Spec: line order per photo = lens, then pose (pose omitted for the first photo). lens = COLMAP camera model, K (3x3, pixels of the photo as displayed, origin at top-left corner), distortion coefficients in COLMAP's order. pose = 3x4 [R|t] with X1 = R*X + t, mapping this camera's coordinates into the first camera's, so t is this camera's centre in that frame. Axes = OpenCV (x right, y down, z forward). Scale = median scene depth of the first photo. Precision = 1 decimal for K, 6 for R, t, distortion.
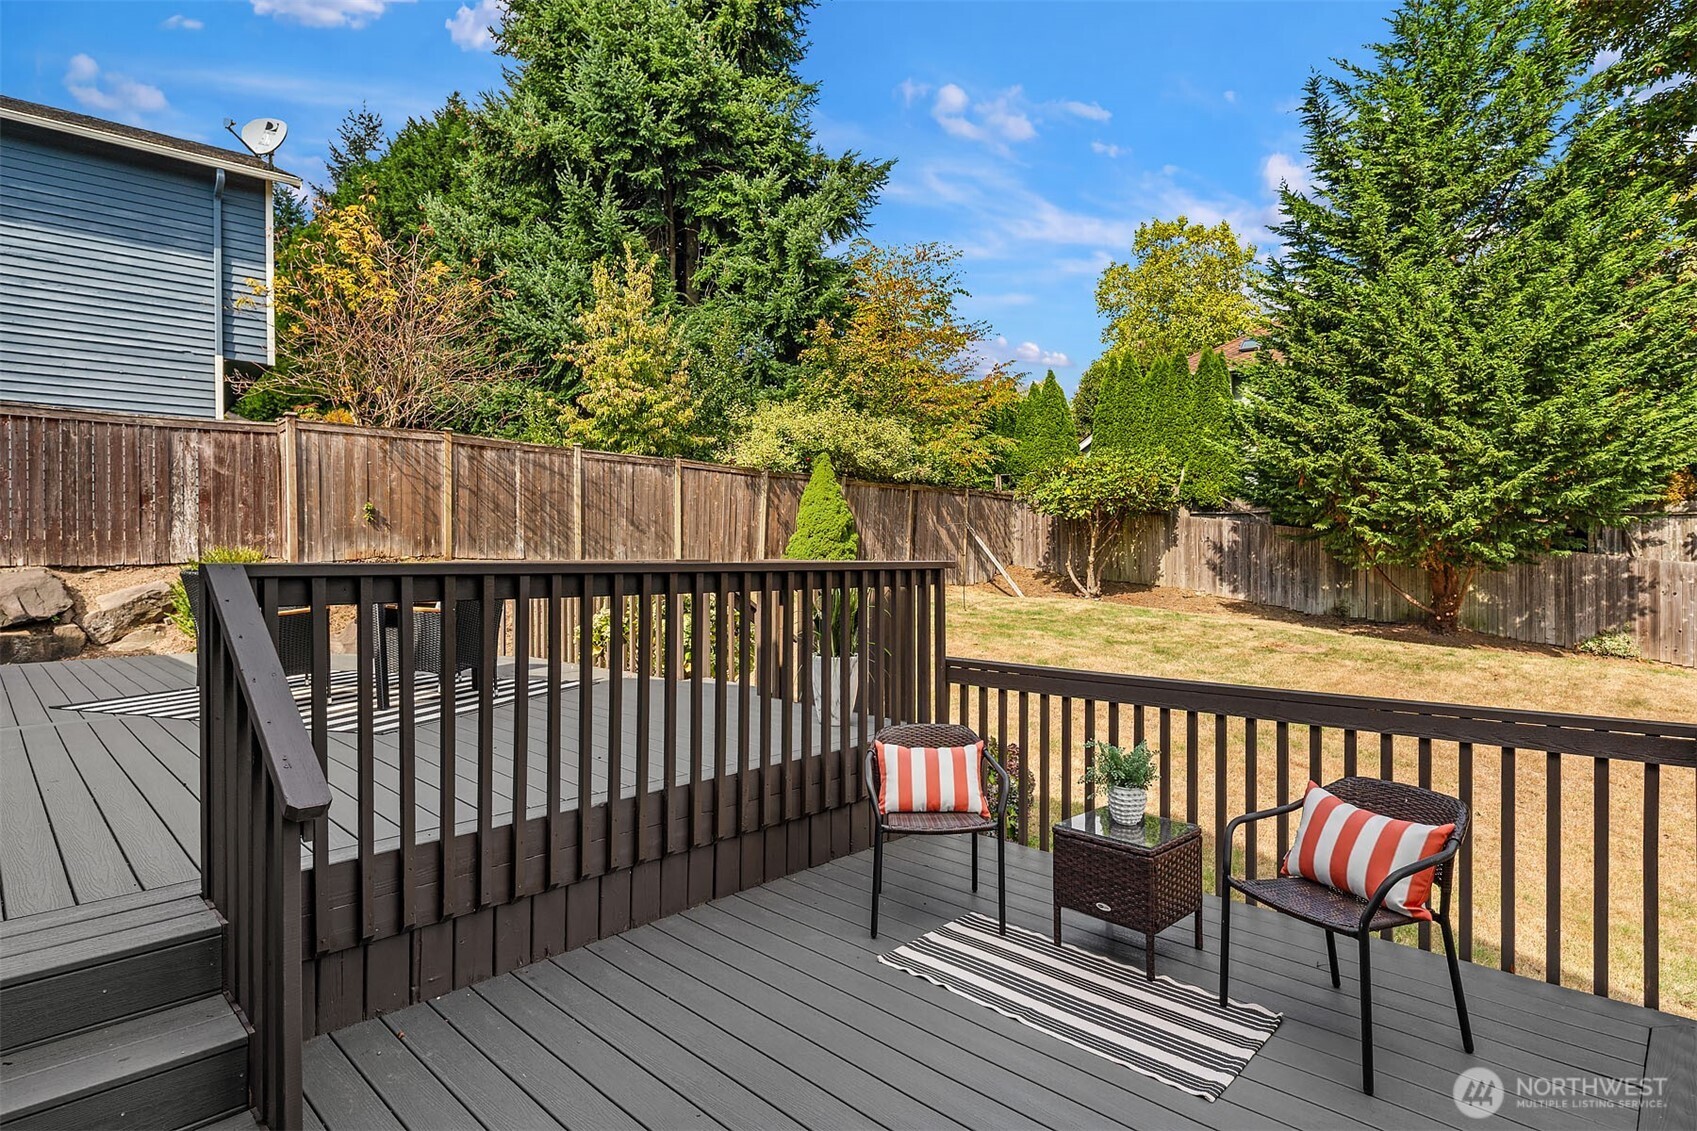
lens RADIAL K [[842.4, 0, 843.2], [0, 842.4, 553.7], [0, 0, 1]] dist [0.004848, -0.002808]
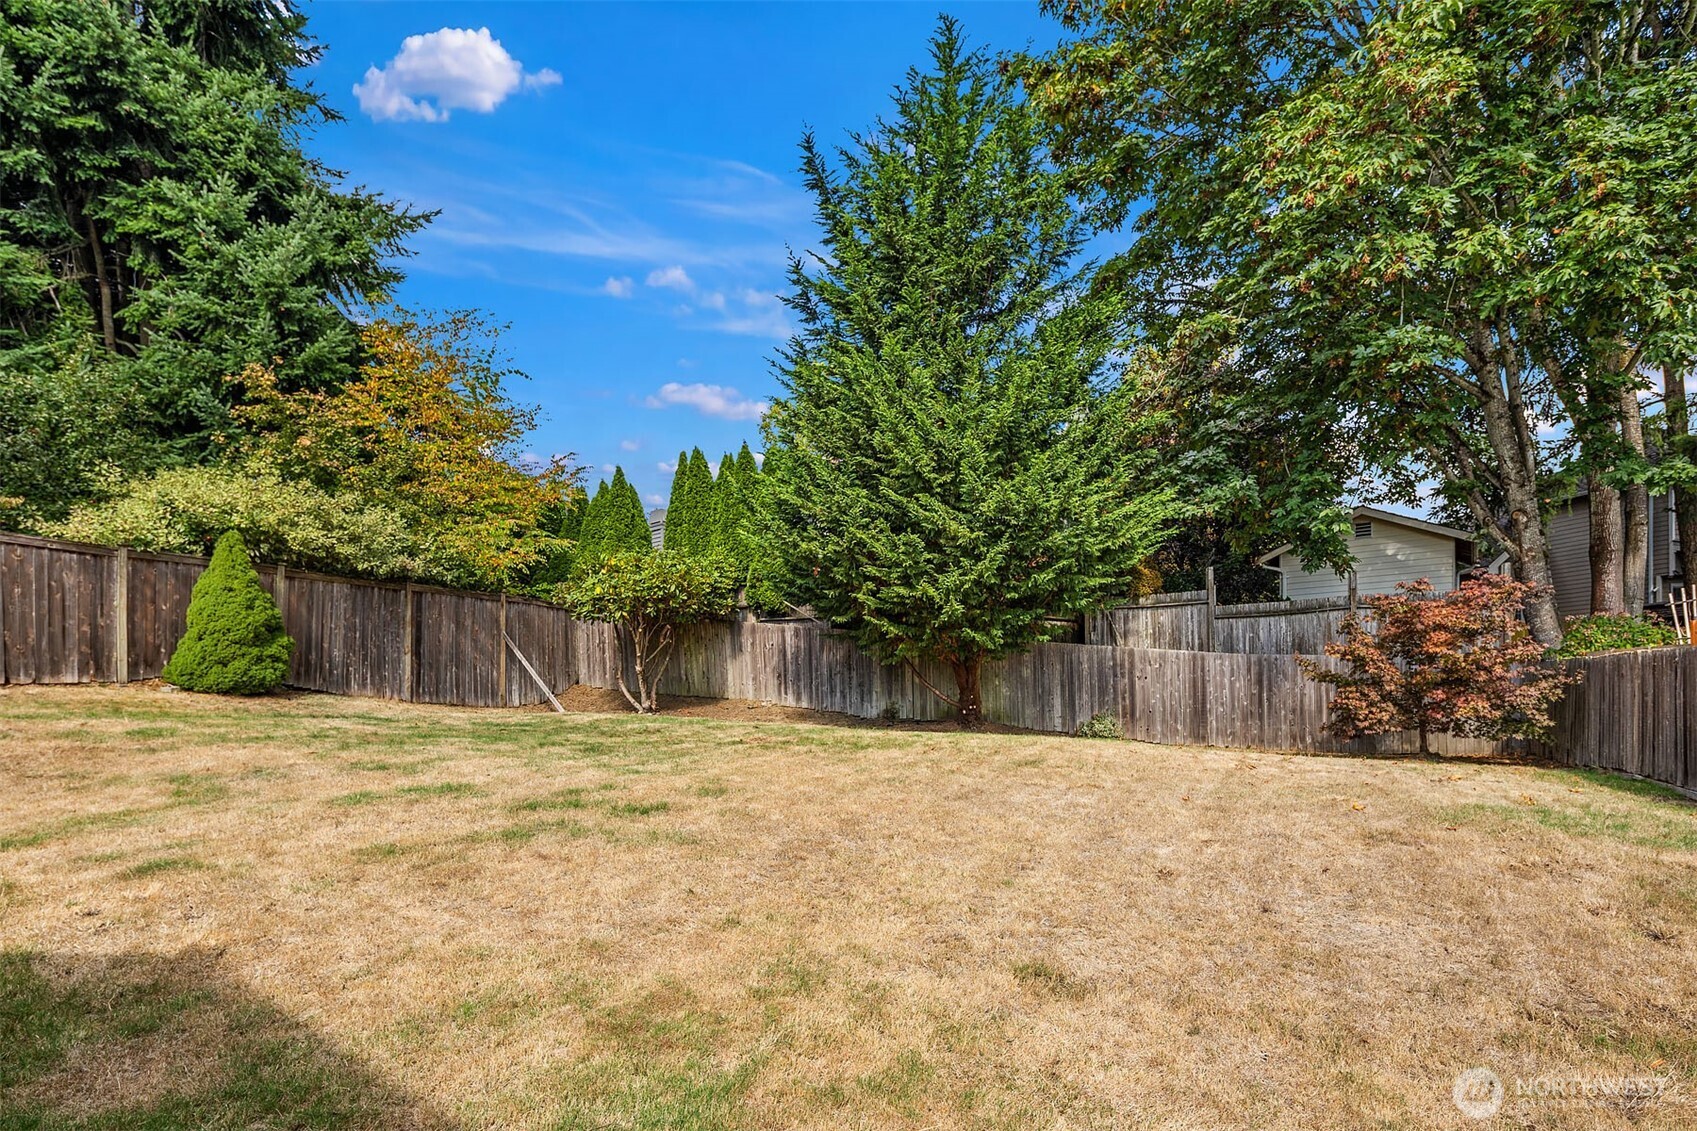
lens RADIAL K [[842.4, 0, 886.9], [0, 842.4, 717.8], [0, 0, 1]] dist [0.004848, -0.002808]
pose [[0.934489, -0.045323, 0.353096, 0.242397], [0.039791, 0.998945, 0.022913, 0.052204], [-0.353762, -0.007362, 0.935307, 0.081387]]
